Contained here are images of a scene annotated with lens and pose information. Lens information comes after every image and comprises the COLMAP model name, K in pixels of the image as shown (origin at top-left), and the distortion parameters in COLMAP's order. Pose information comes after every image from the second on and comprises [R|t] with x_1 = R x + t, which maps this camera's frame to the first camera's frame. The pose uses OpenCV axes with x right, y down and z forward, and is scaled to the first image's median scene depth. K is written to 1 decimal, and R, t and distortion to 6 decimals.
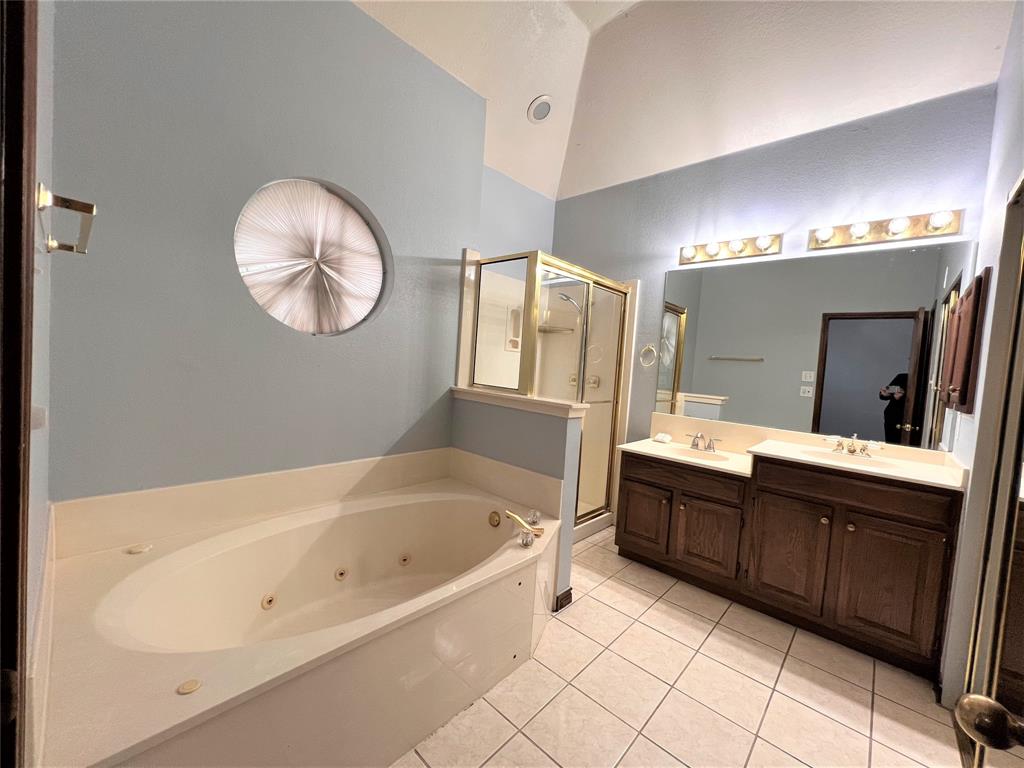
lens RADIAL K [[408.0, 0, 506.1], [0, 408.0, 383.1], [0, 0, 1]] dist [-0.000037, -0.000435]
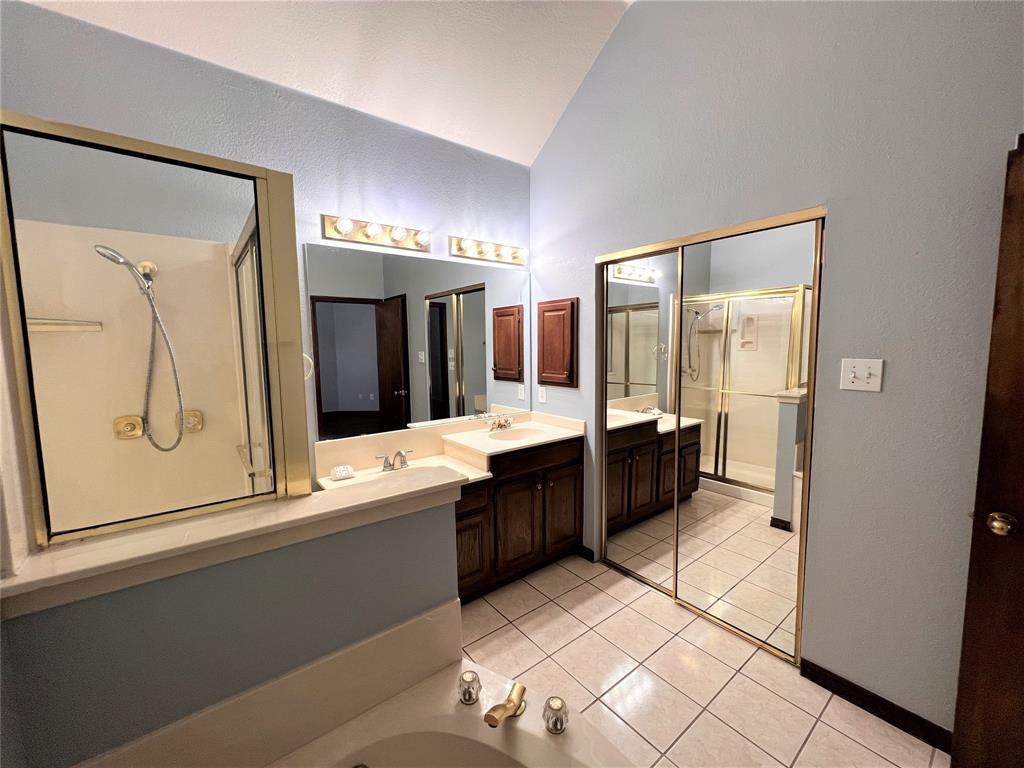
lens RADIAL K [[408.0, 0, 511.5], [0, 408.0, 383.9], [0, 0, 1]] dist [-0.000037, -0.000435]
pose [[0.155034, -0.166833, 0.973720, -0.385256], [0.072578, 0.984898, 0.157192, -0.171513], [-0.985240, 0.046300, 0.164801, 0.777878]]
